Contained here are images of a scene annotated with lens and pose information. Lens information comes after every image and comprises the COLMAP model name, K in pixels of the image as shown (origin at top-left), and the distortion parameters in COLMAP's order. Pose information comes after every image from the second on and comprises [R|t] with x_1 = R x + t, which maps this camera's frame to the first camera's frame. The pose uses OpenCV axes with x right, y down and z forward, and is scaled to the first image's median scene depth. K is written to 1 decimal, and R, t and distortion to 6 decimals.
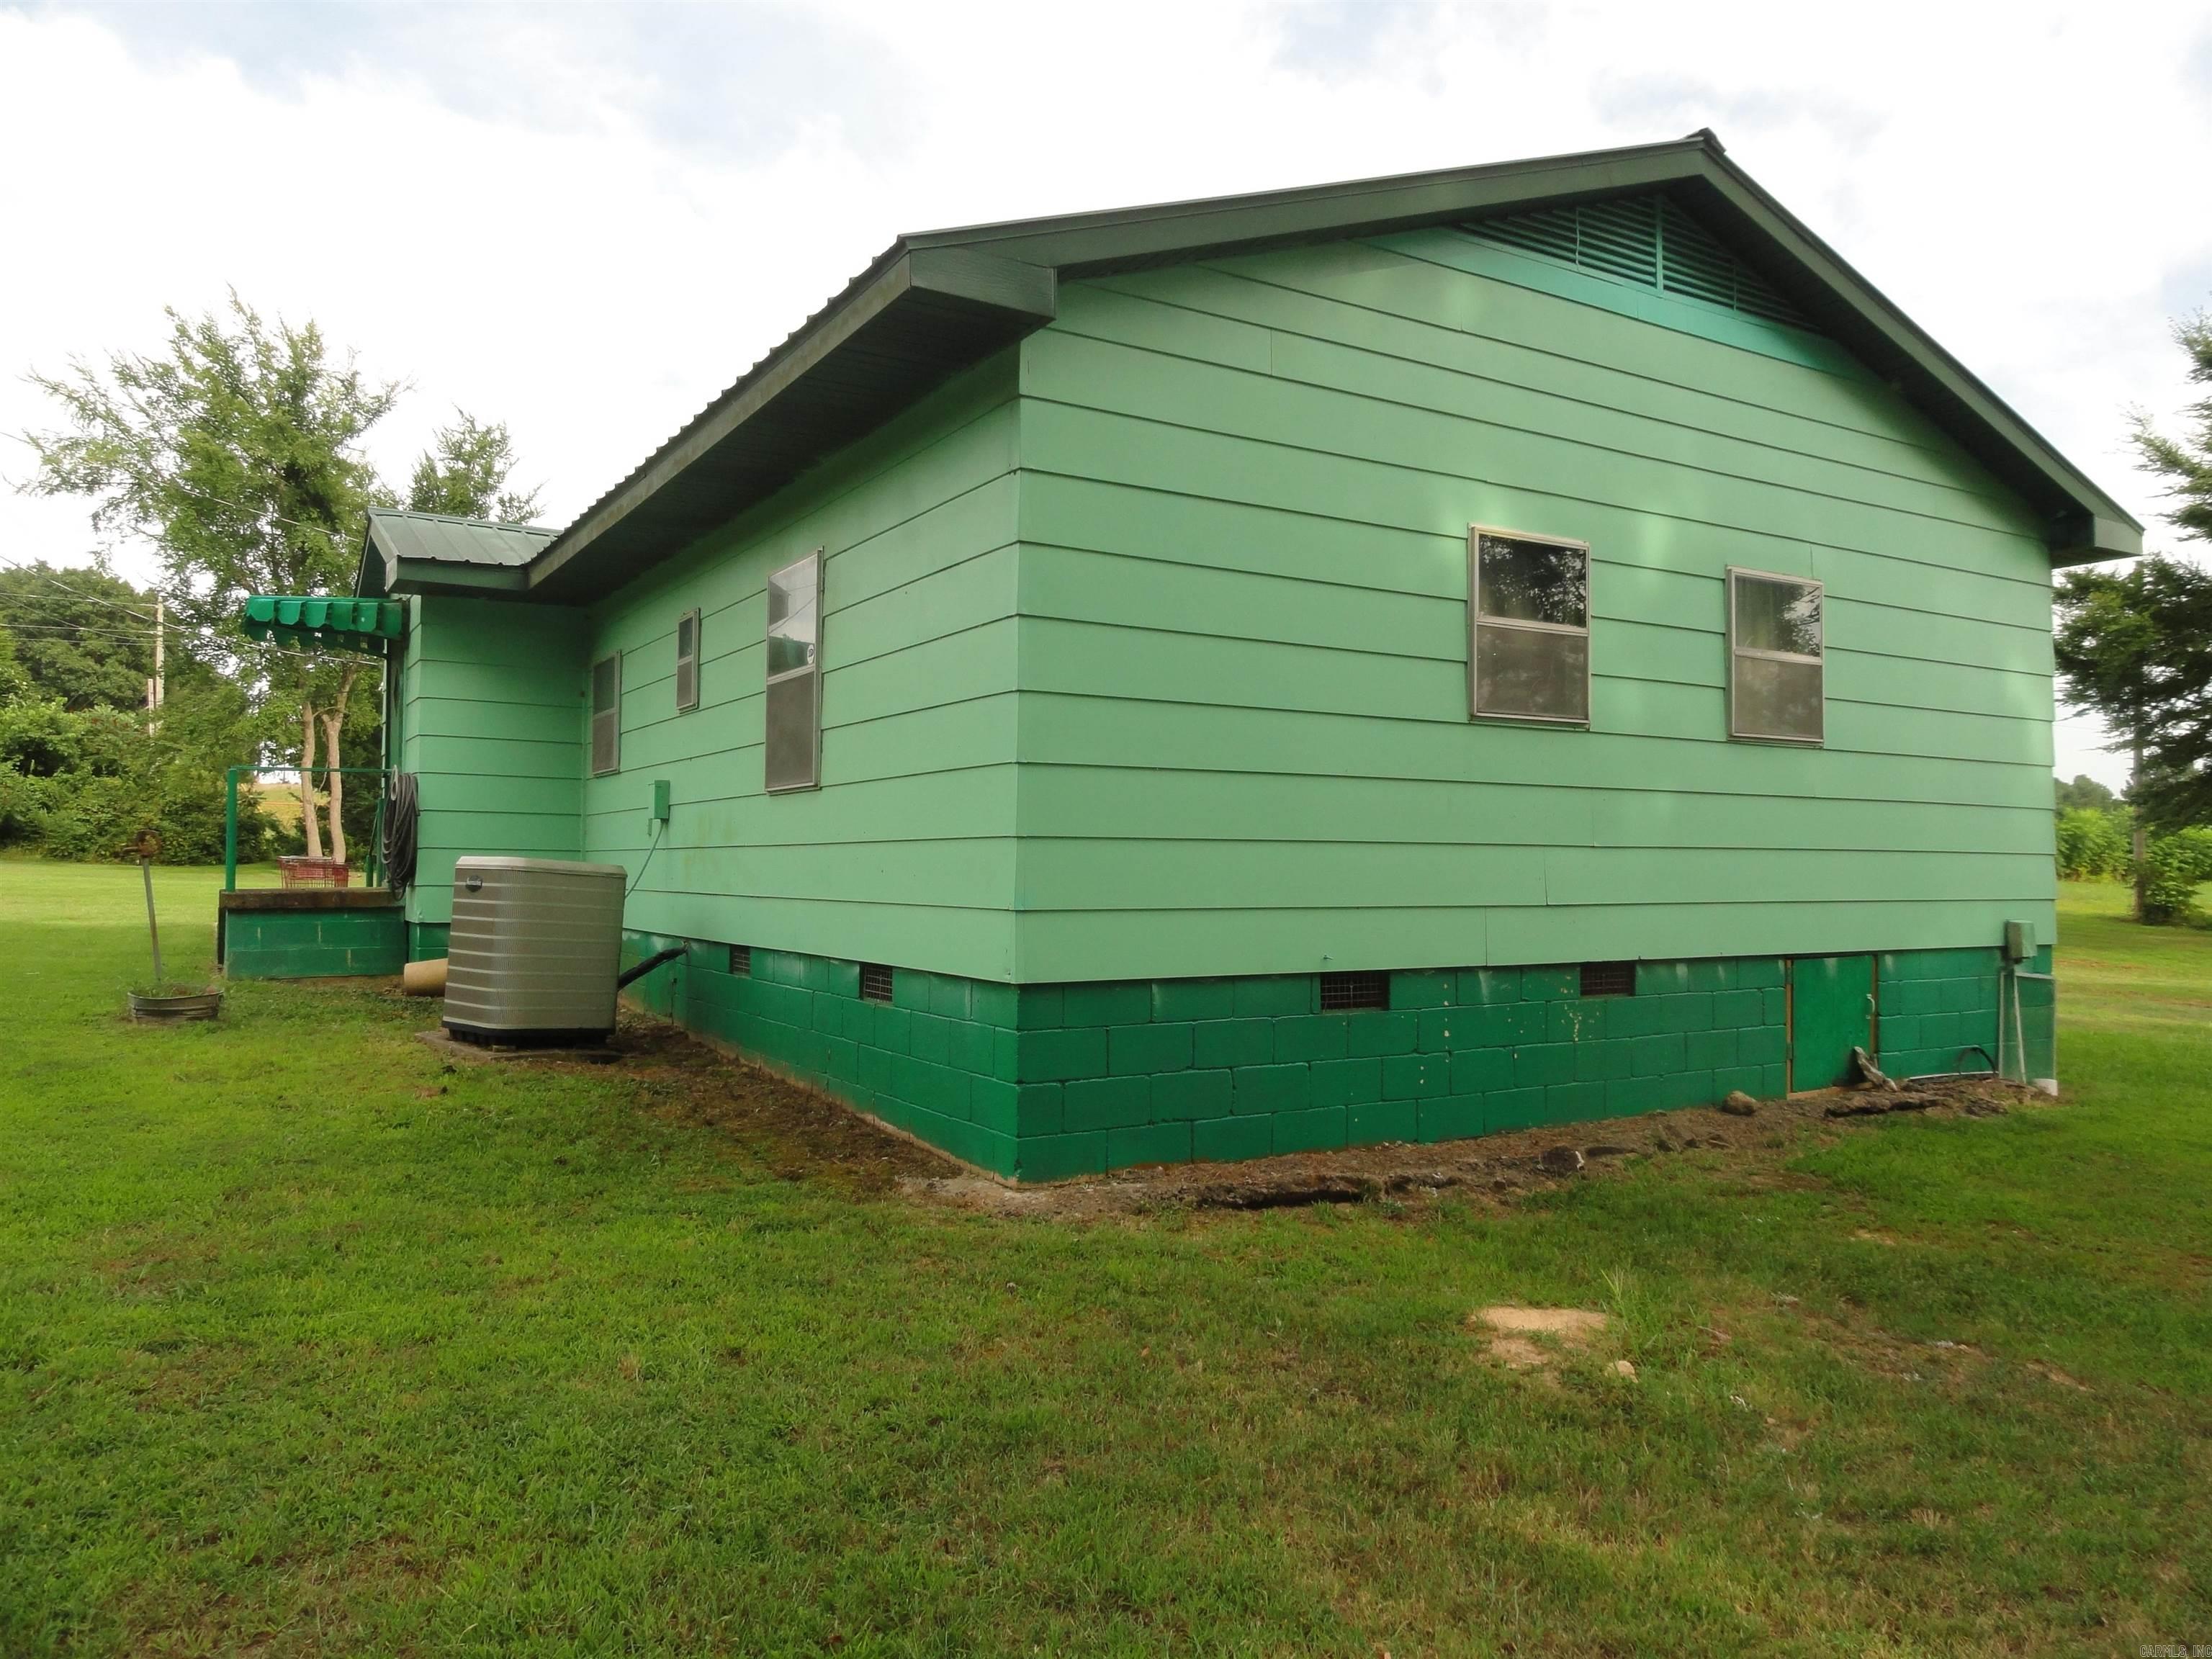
lens RADIAL K [[1545.8, 0, 1117.4], [0, 1545.8, 835.2], [0, 0, 1]] dist [-0.010028, 0.009934]
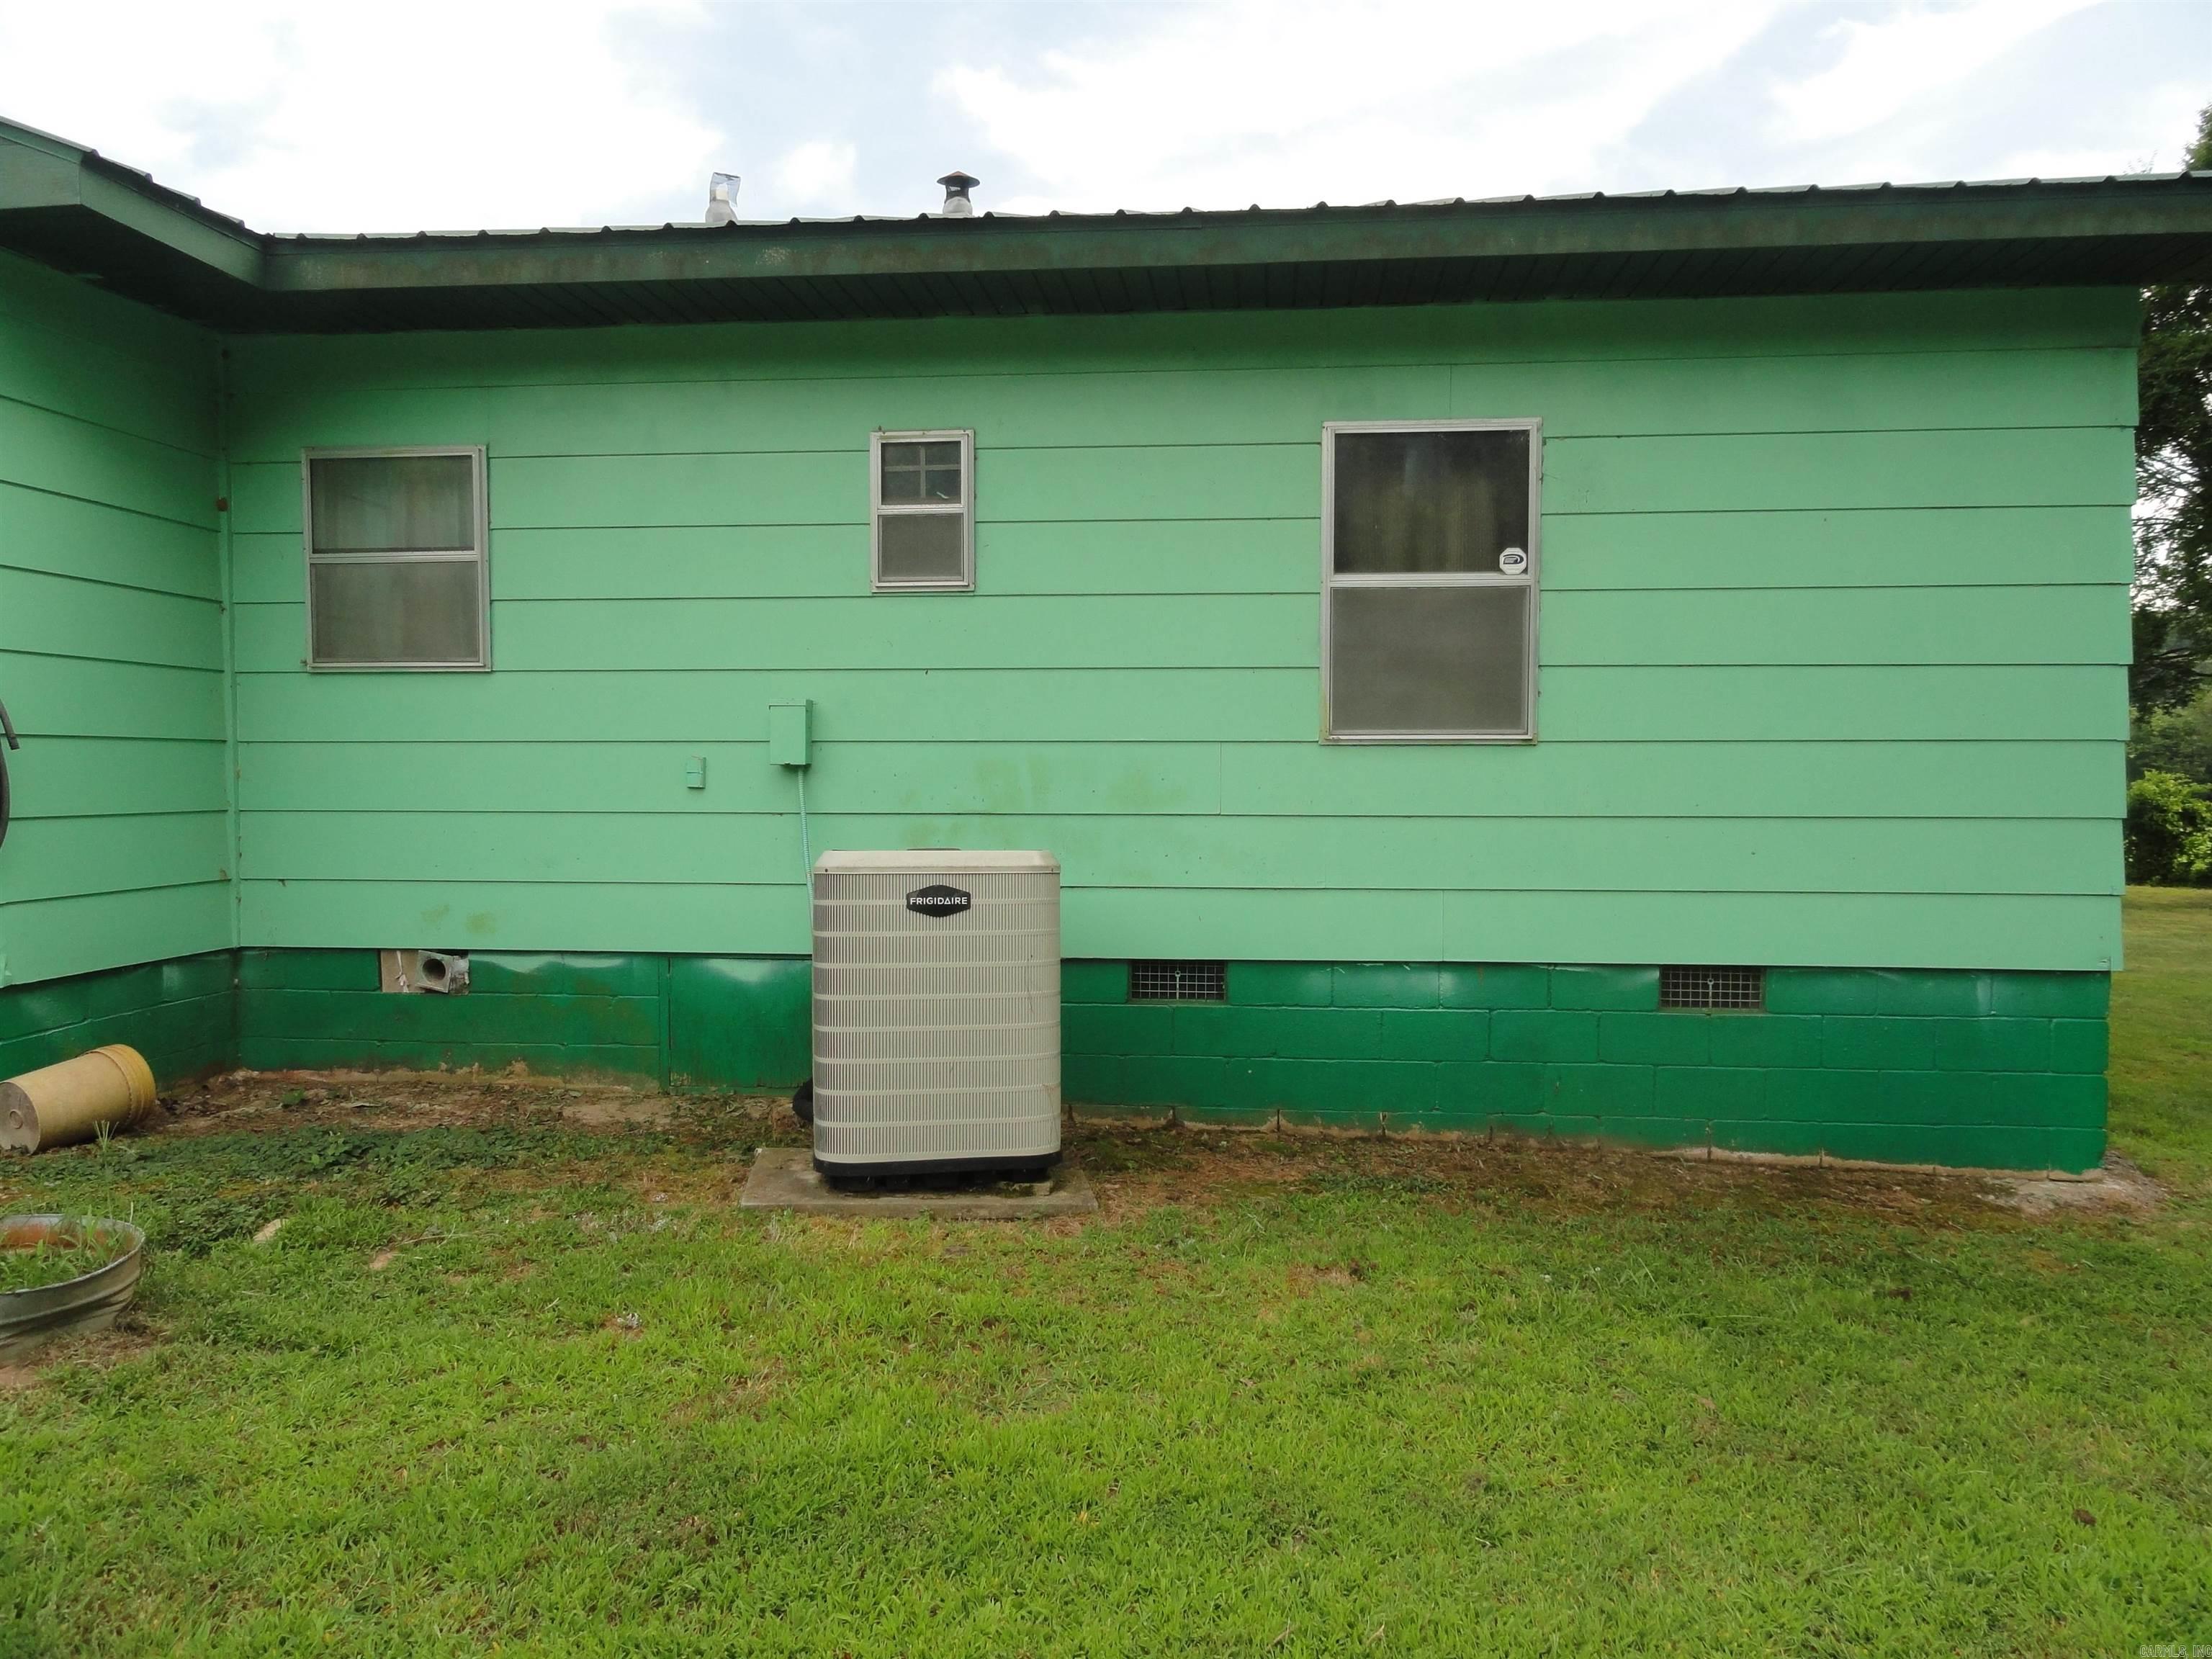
lens RADIAL K [[1545.8, 0, 1107.7], [0, 1545.8, 830.0], [0, 0, 1]] dist [-0.010028, 0.009934]
pose [[0.584103, -0.043757, 0.810499, -2.563993], [-0.018158, 0.997592, 0.066944, -0.098555], [-0.811477, -0.053819, 0.581902, 1.982446]]
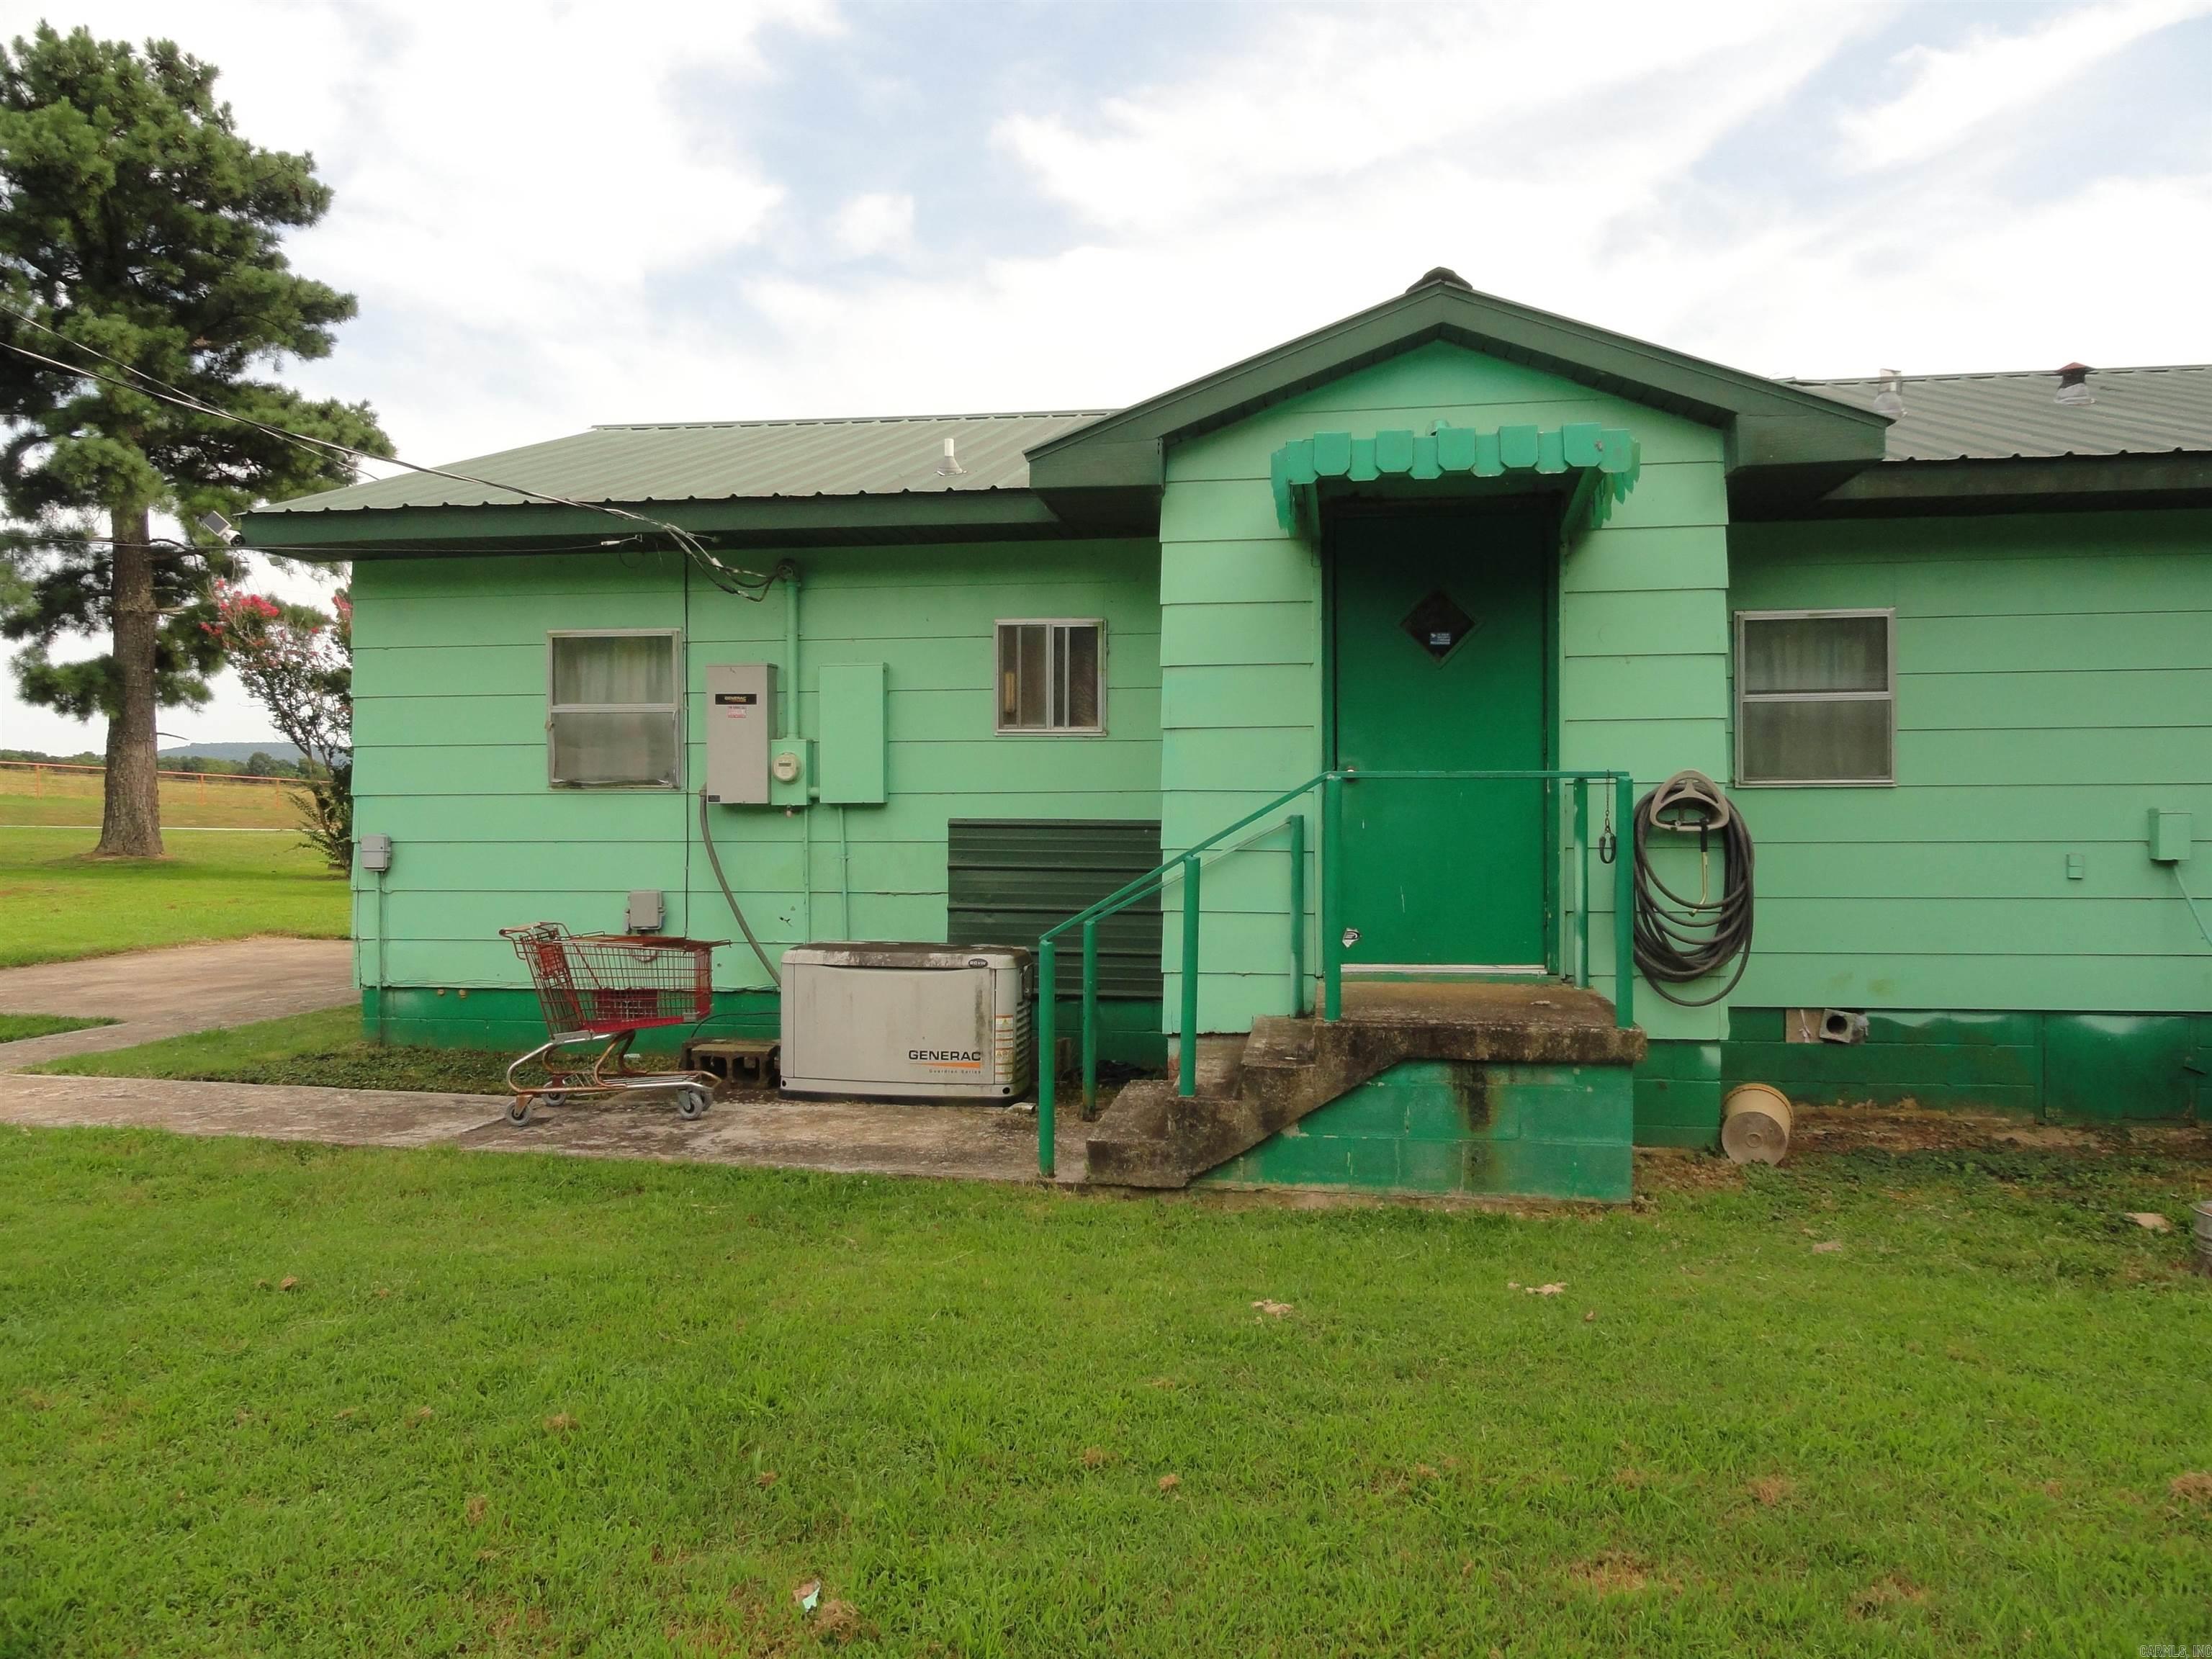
lens RADIAL K [[1545.8, 0, 1135.1], [0, 1545.8, 819.6], [0, 0, 1]] dist [-0.010028, 0.009934]
pose [[0.617911, -0.018562, 0.786029, -4.283437], [-0.009856, 0.999460, 0.031350, -0.173271], [-0.786186, -0.027119, 0.617395, 3.335108]]
